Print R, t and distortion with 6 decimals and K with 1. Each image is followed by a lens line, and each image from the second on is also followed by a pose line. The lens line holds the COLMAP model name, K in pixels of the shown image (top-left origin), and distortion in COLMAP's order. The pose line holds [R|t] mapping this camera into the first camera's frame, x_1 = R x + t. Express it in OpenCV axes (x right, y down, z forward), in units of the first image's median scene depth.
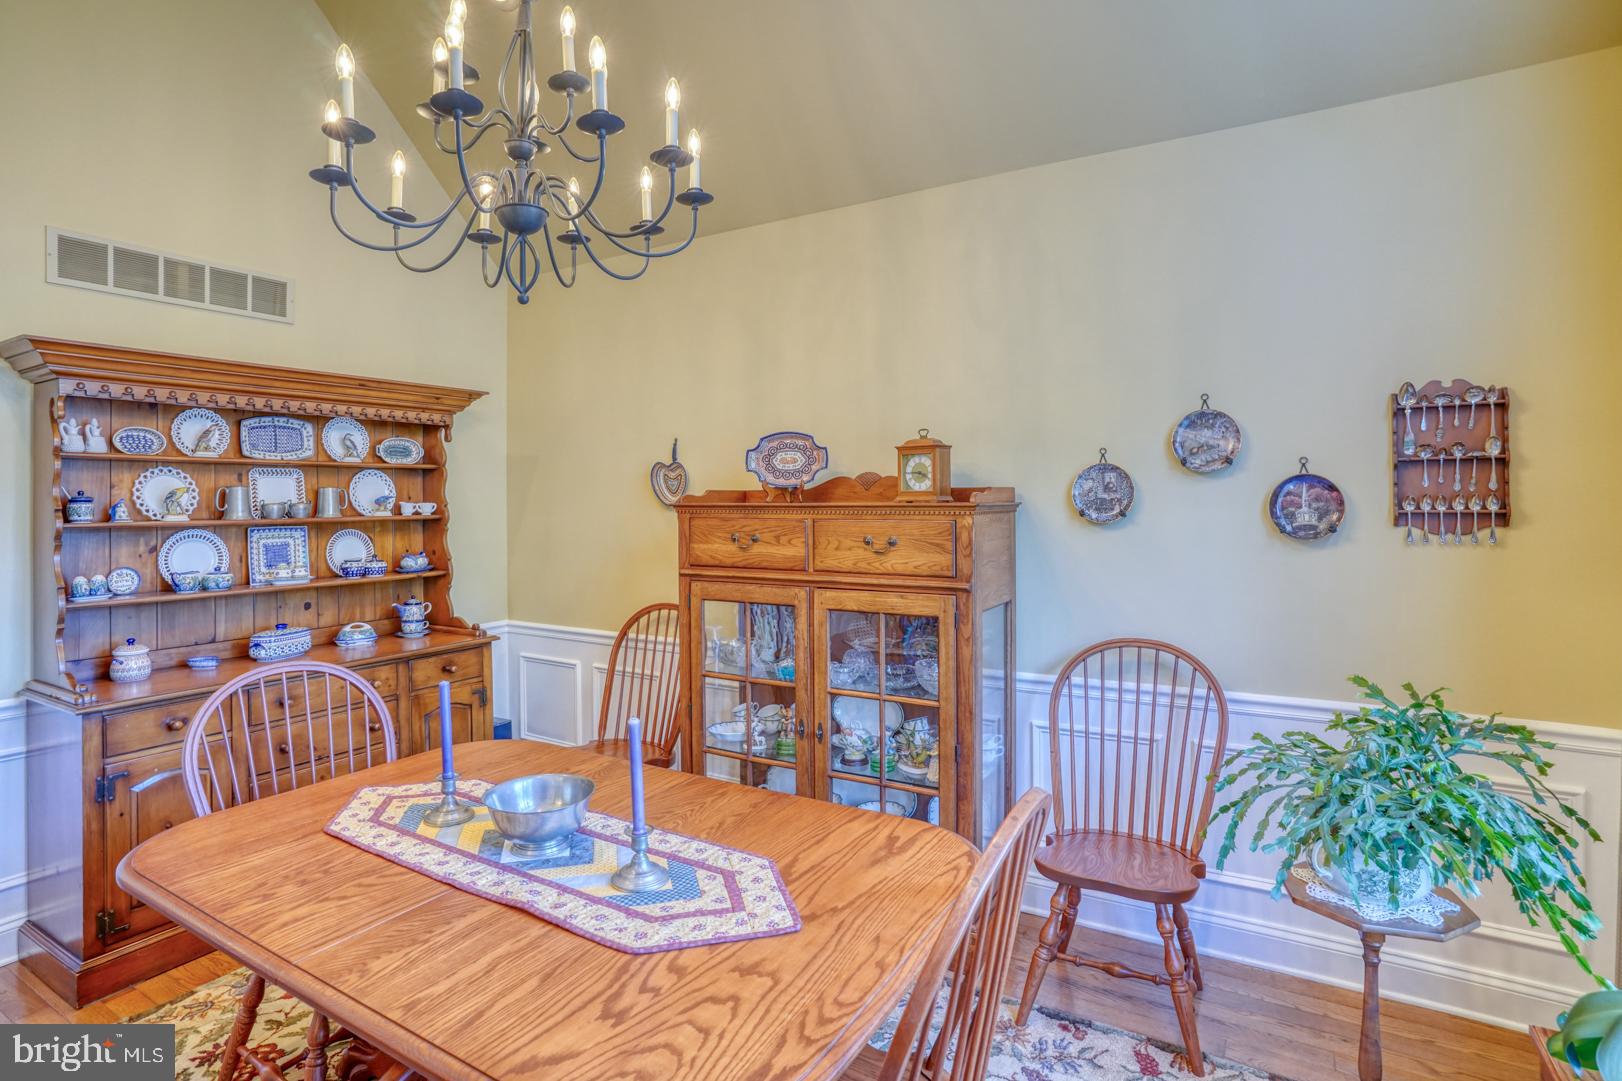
lens RADIAL K [[776.8, 0, 810.4], [0, 776.8, 547.6], [0, 0, 1]] dist [-0.069349, 0.025916]
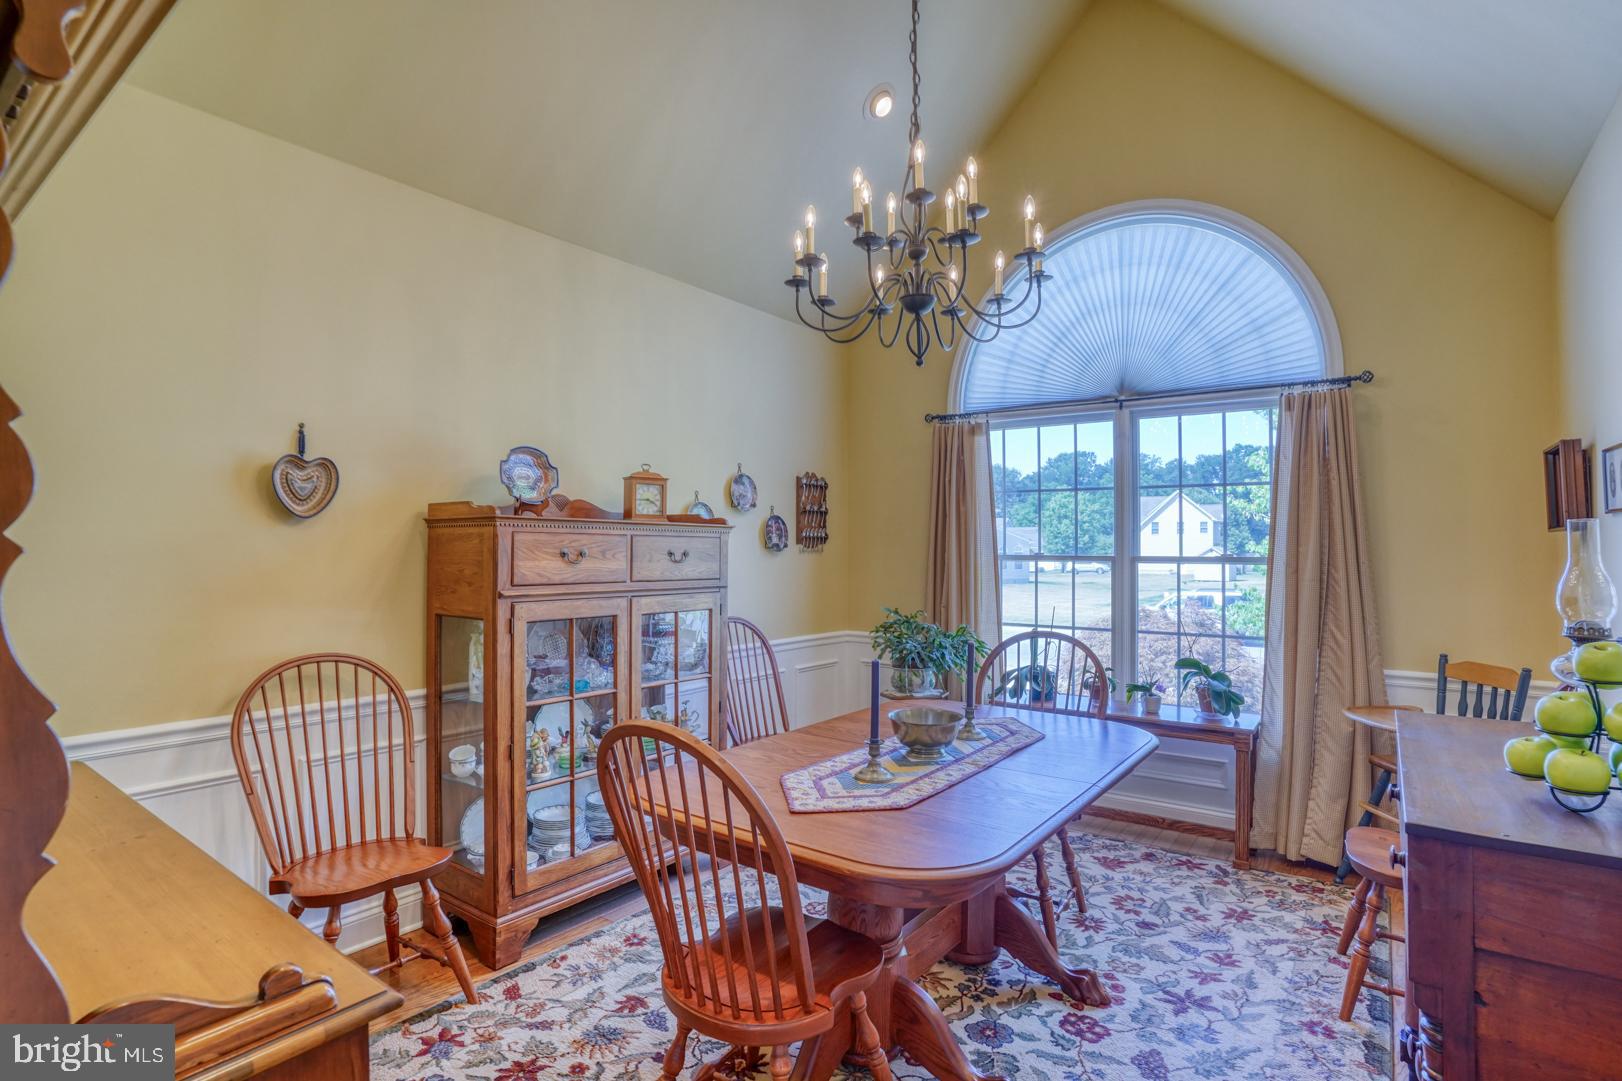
lens RADIAL K [[843.7, 0, 795.9], [0, 843.7, 541.6], [0, 0, 1]] dist [-0.082250, 0.036950]
pose [[0.109452, 0.004231, 0.993983, -1.145303], [0.021029, 0.999757, -0.006571, -0.014982], [-0.993770, 0.021622, 0.109337, 0.601372]]
